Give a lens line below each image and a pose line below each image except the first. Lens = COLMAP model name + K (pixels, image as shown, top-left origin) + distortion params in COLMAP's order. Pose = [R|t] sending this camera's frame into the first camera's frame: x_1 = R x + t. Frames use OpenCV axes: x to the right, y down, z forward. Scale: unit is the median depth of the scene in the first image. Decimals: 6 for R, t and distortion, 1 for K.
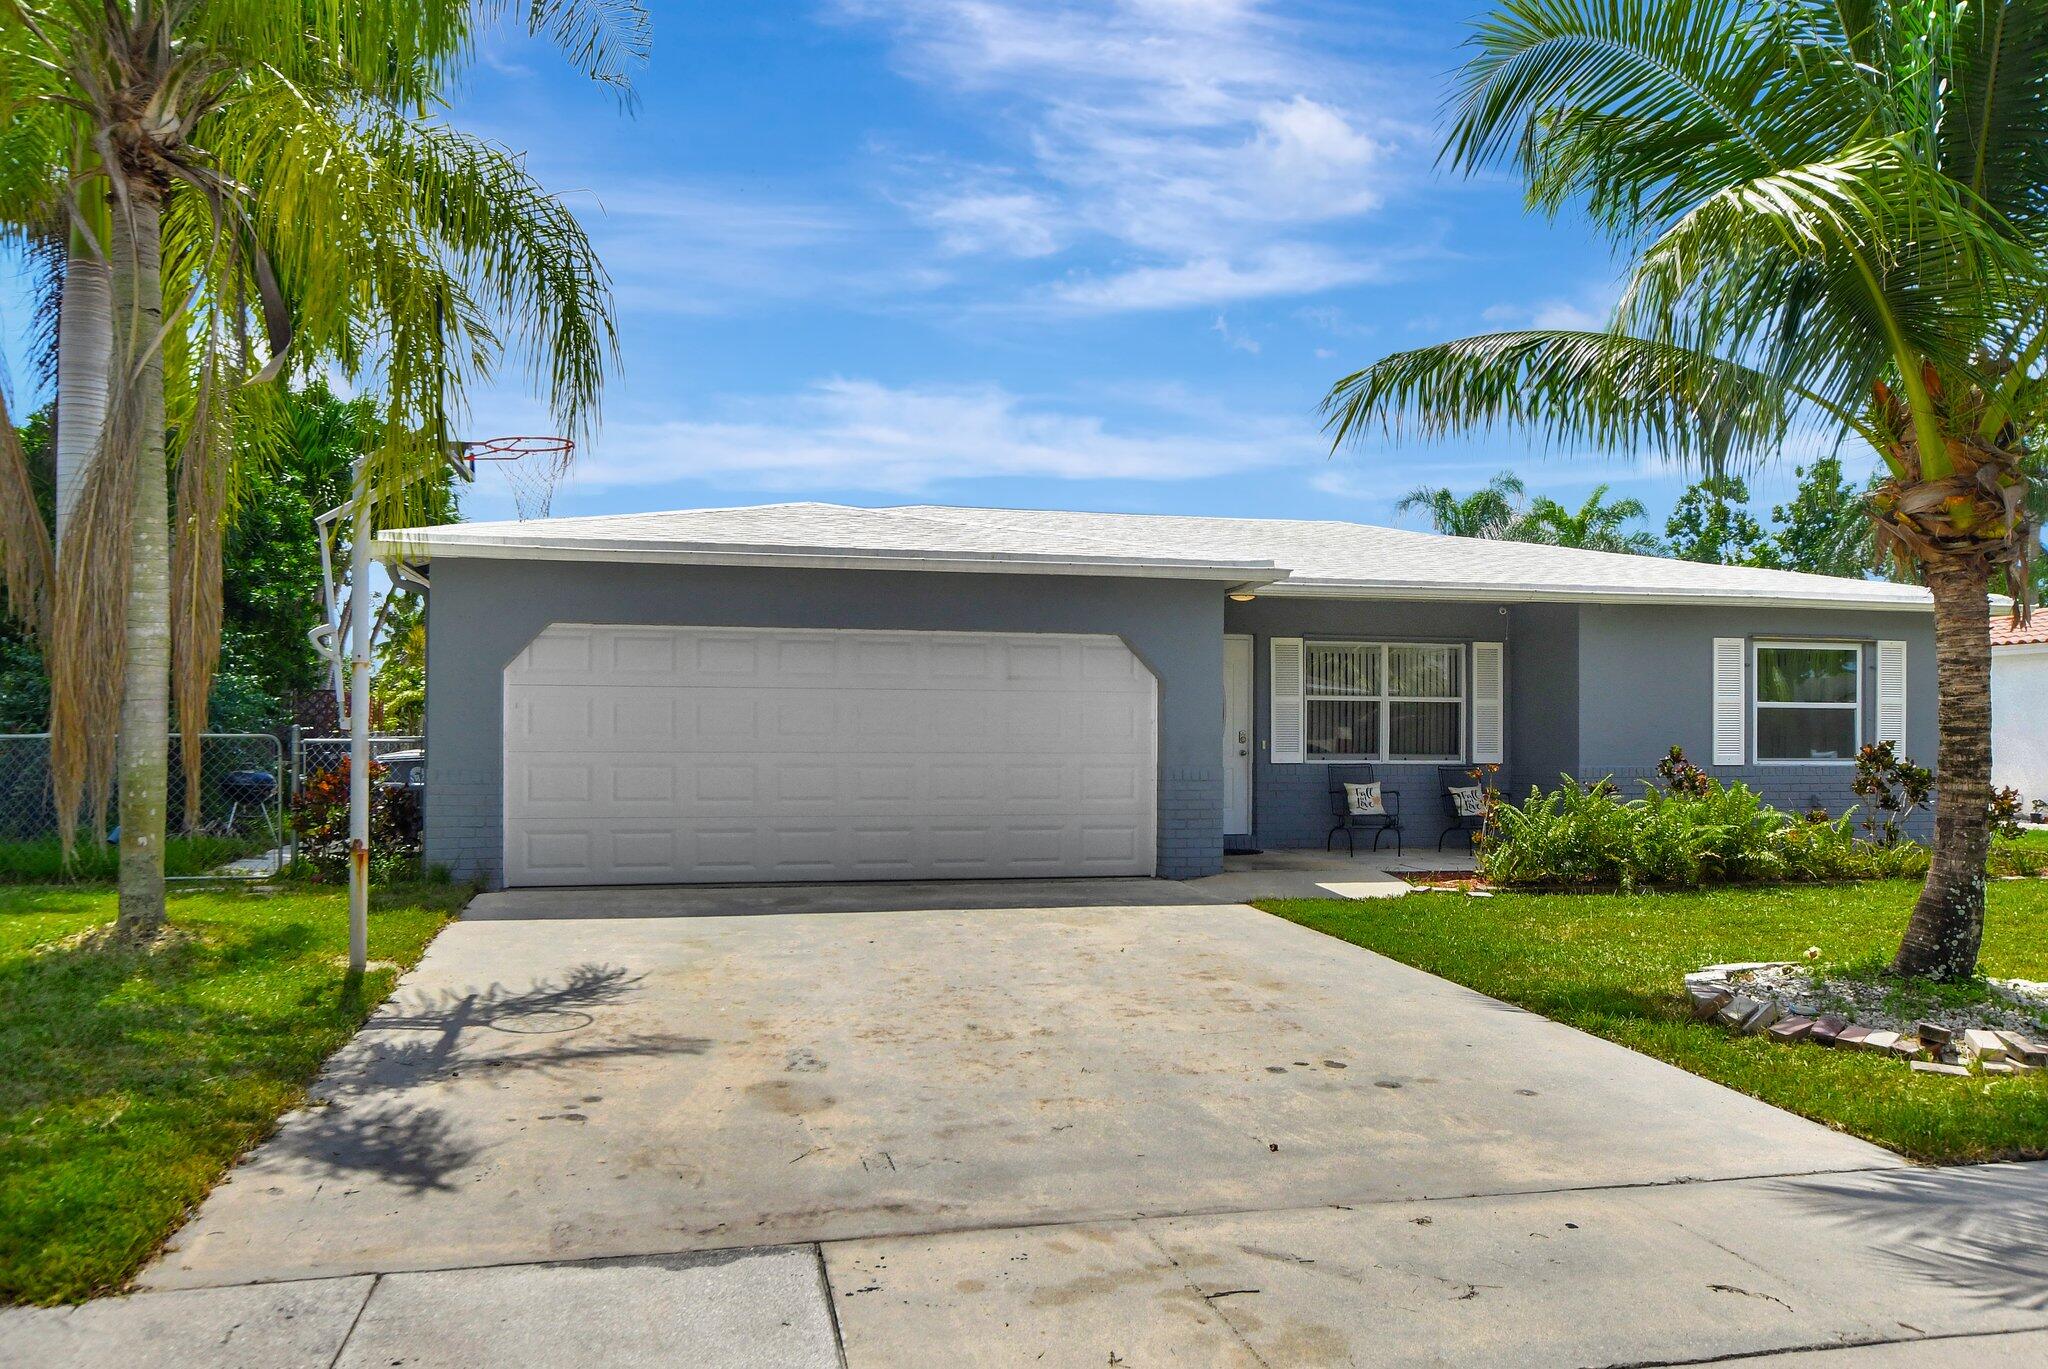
lens RADIAL K [[1518.8, 0, 1021.6], [0, 1518.8, 734.0], [0, 0, 1]] dist [-0.001425, 0.000328]
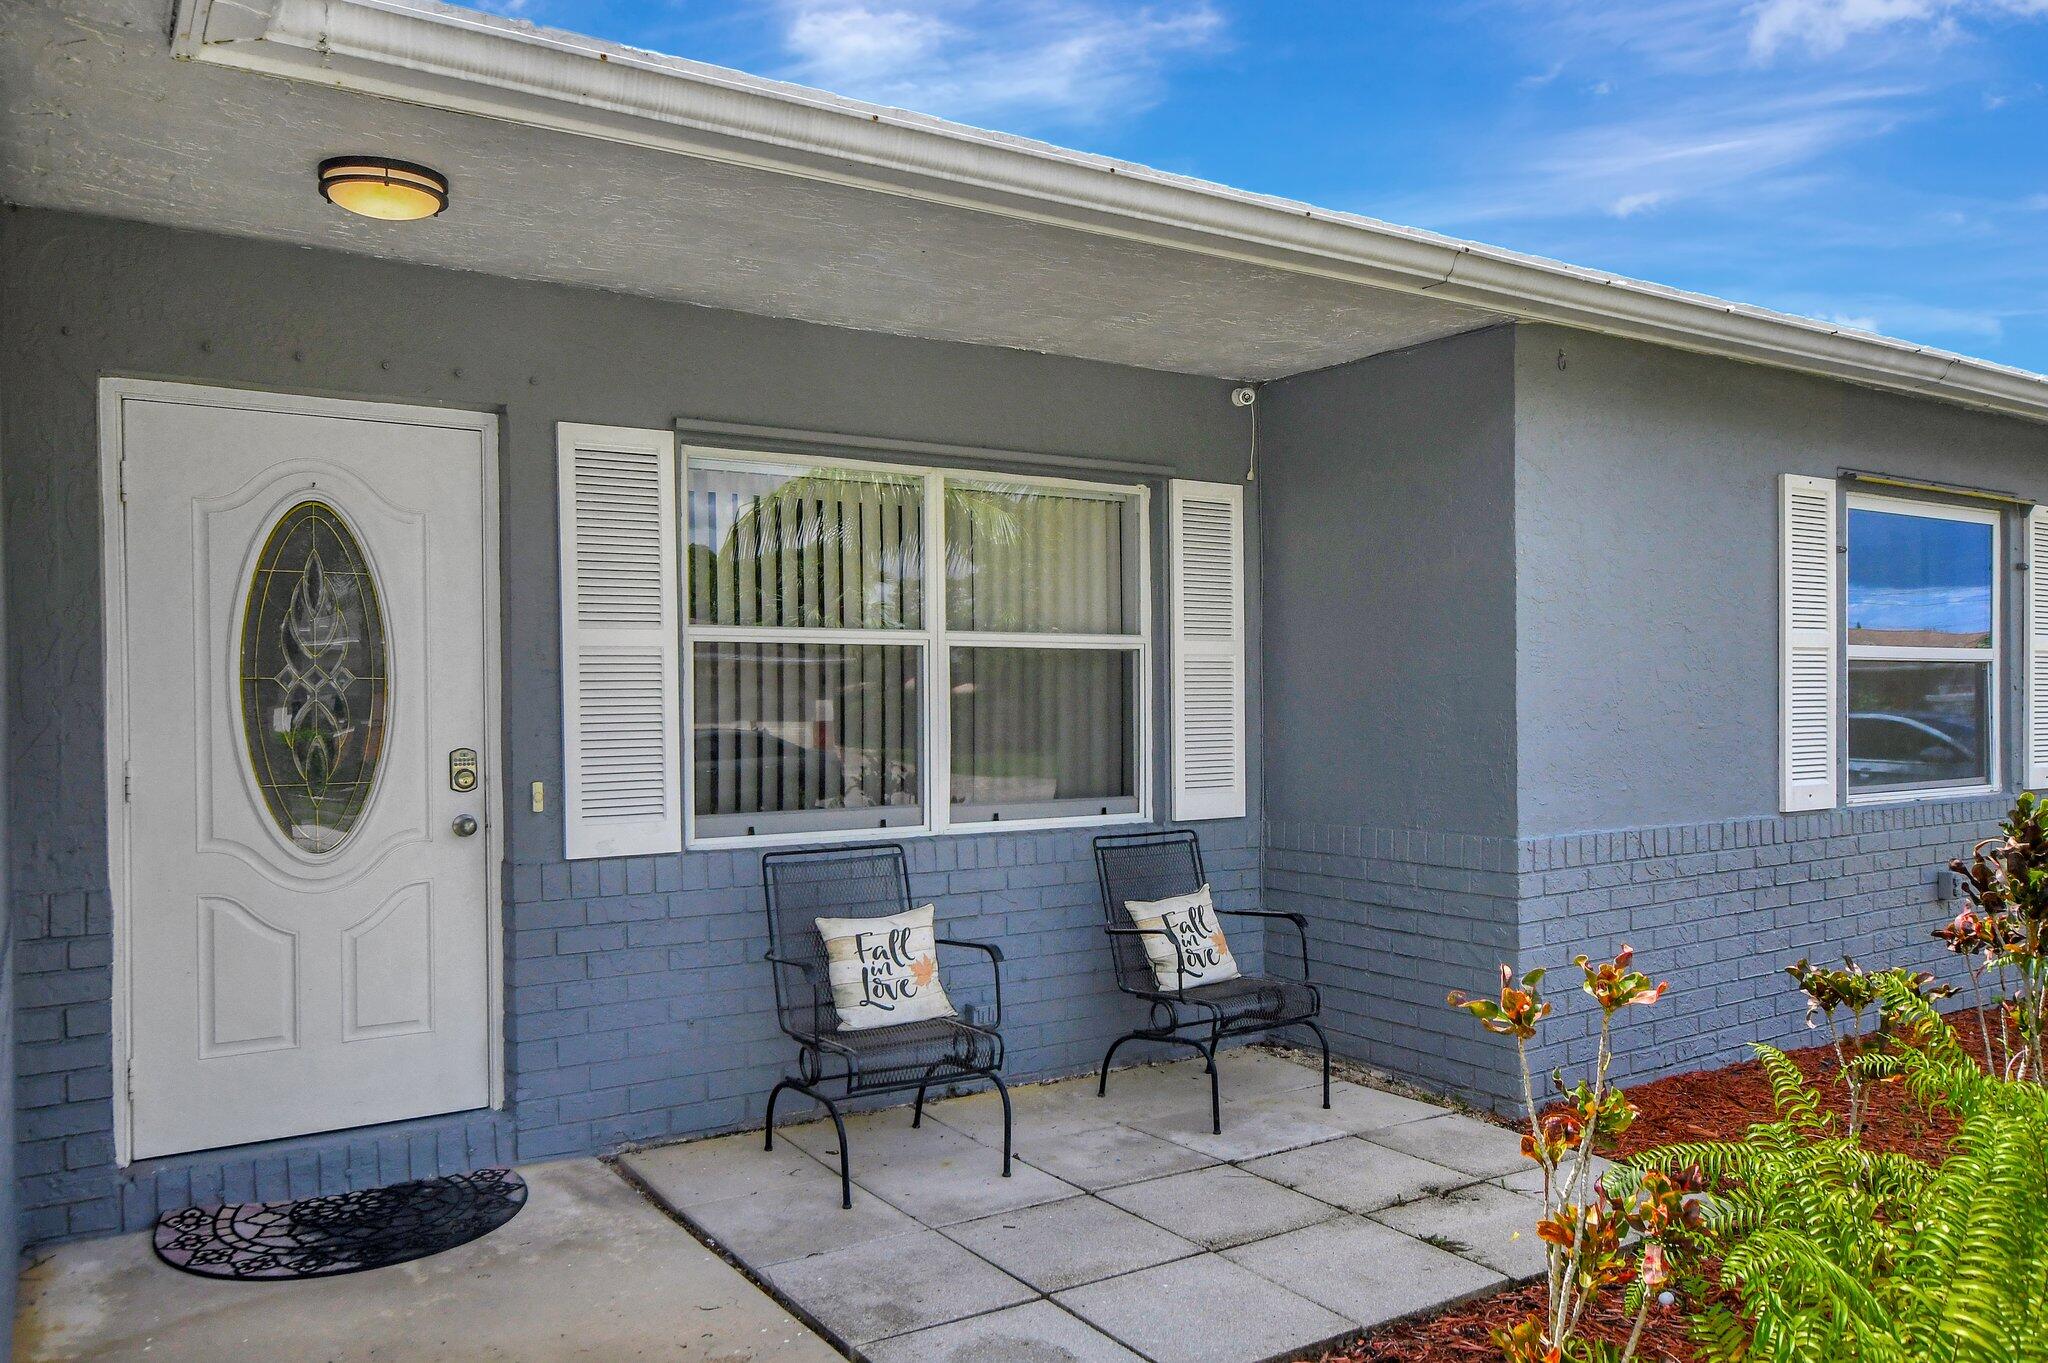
lens RADIAL K [[1518.8, 0, 1021.6], [0, 1518.8, 731.0], [0, 0, 1]] dist [-0.001425, 0.000328]
pose [[0.943430, -0.018524, 0.331053, 0.150311], [0.009604, 0.999546, 0.028561, -0.012590], [-0.331432, -0.023766, 0.943180, 0.697498]]
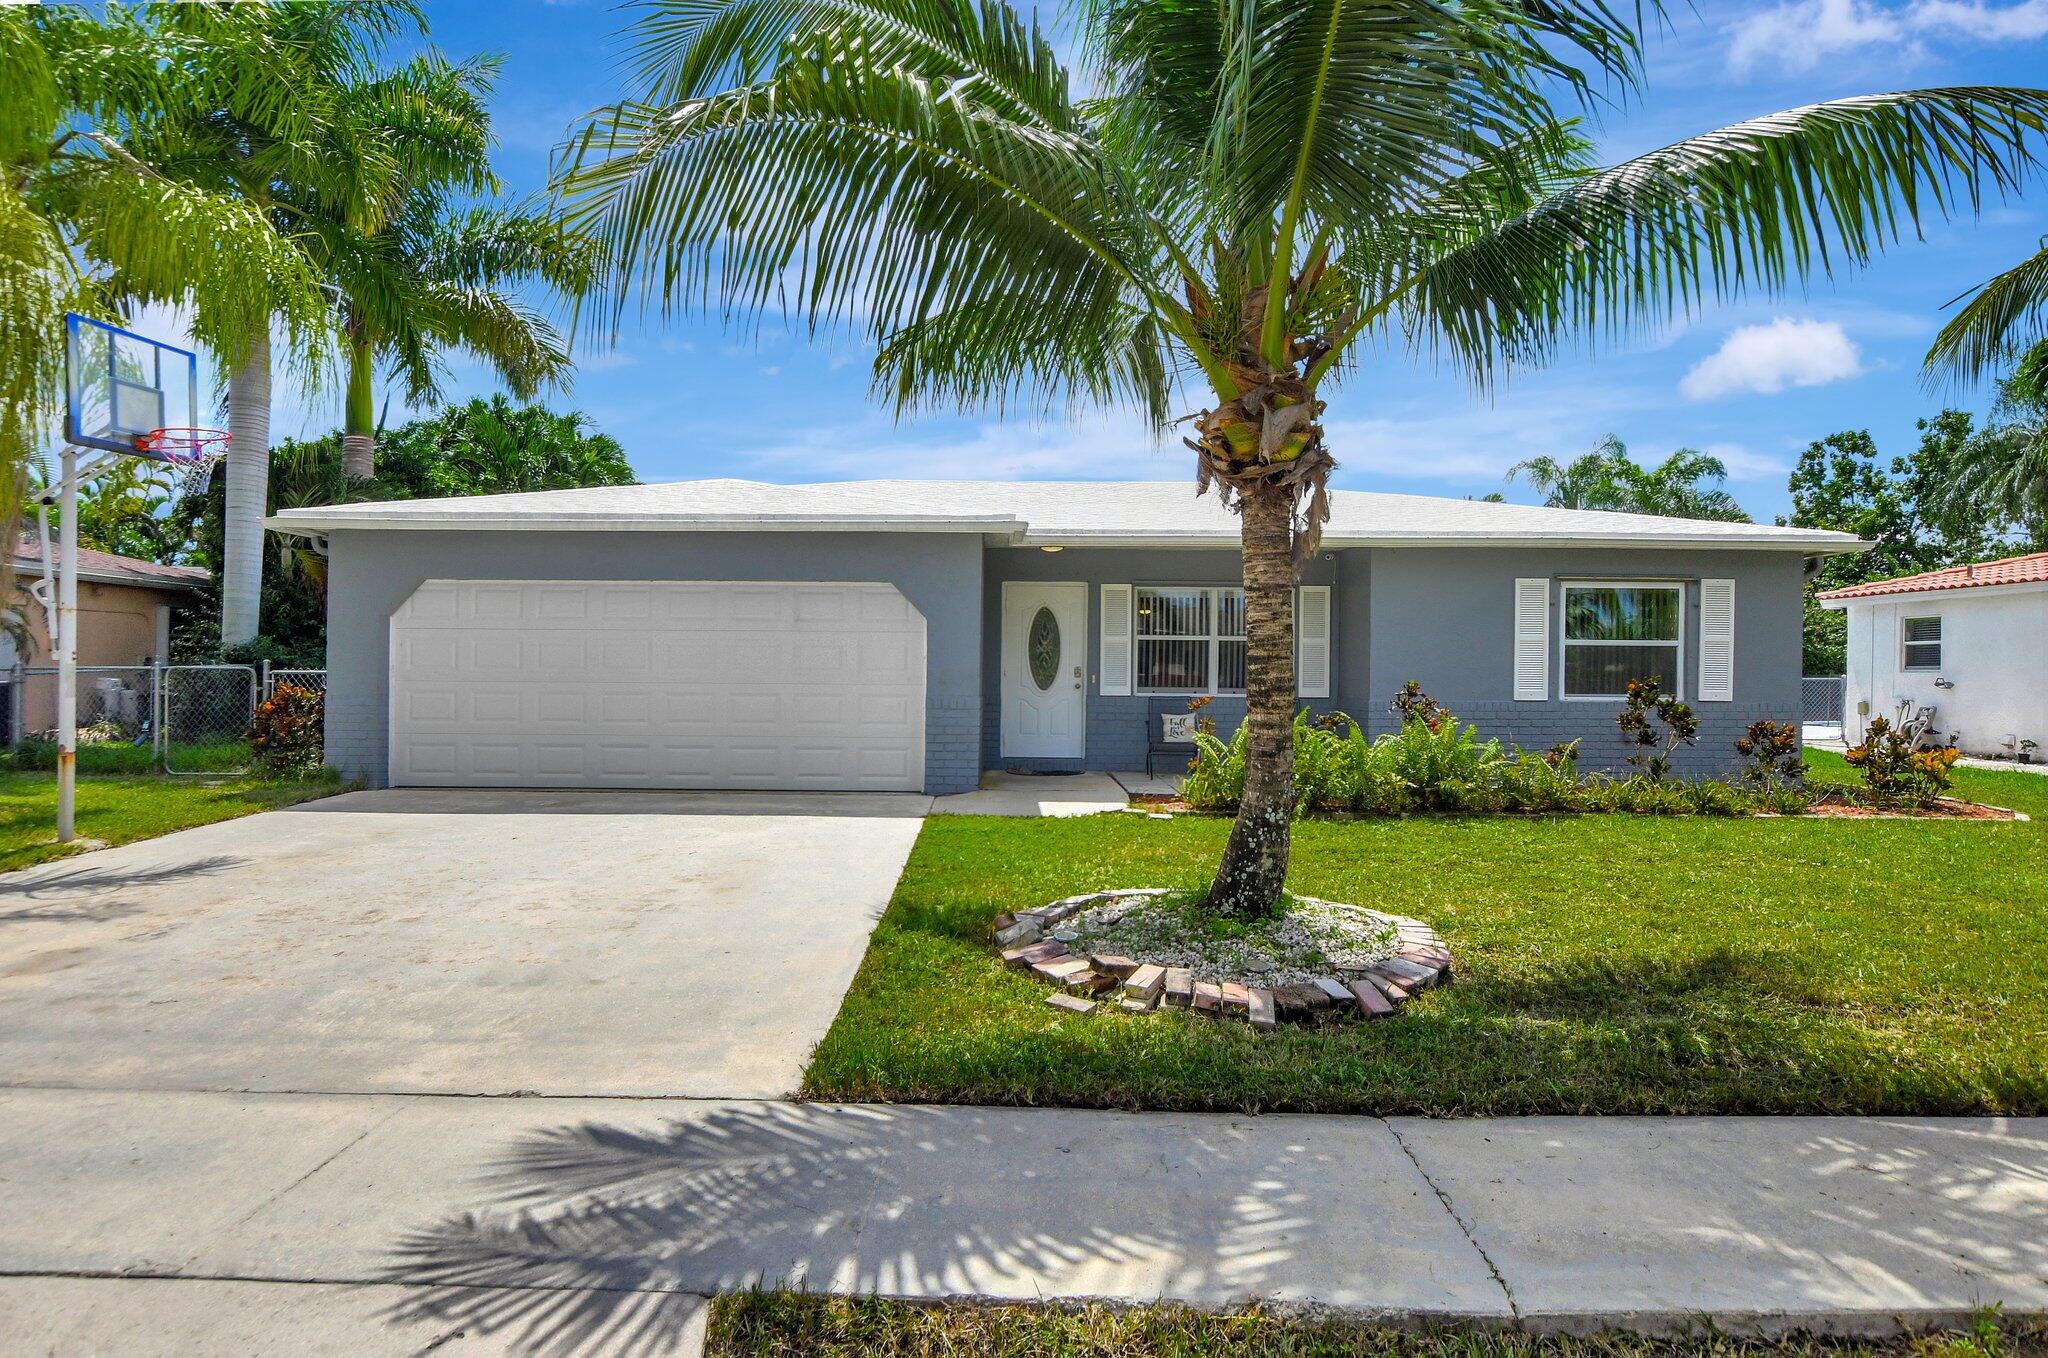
lens RADIAL K [[1226.4, 0, 1024.0], [0, 1226.4, 679.0], [0, 0, 1]] dist [-0.002094, 0.000534]
pose [[0.970689, 0.004002, -0.240306, 0.327546], [-0.003321, 0.999989, 0.003237, 0.004142], [0.240316, -0.002344, 0.970692, 0.097455]]
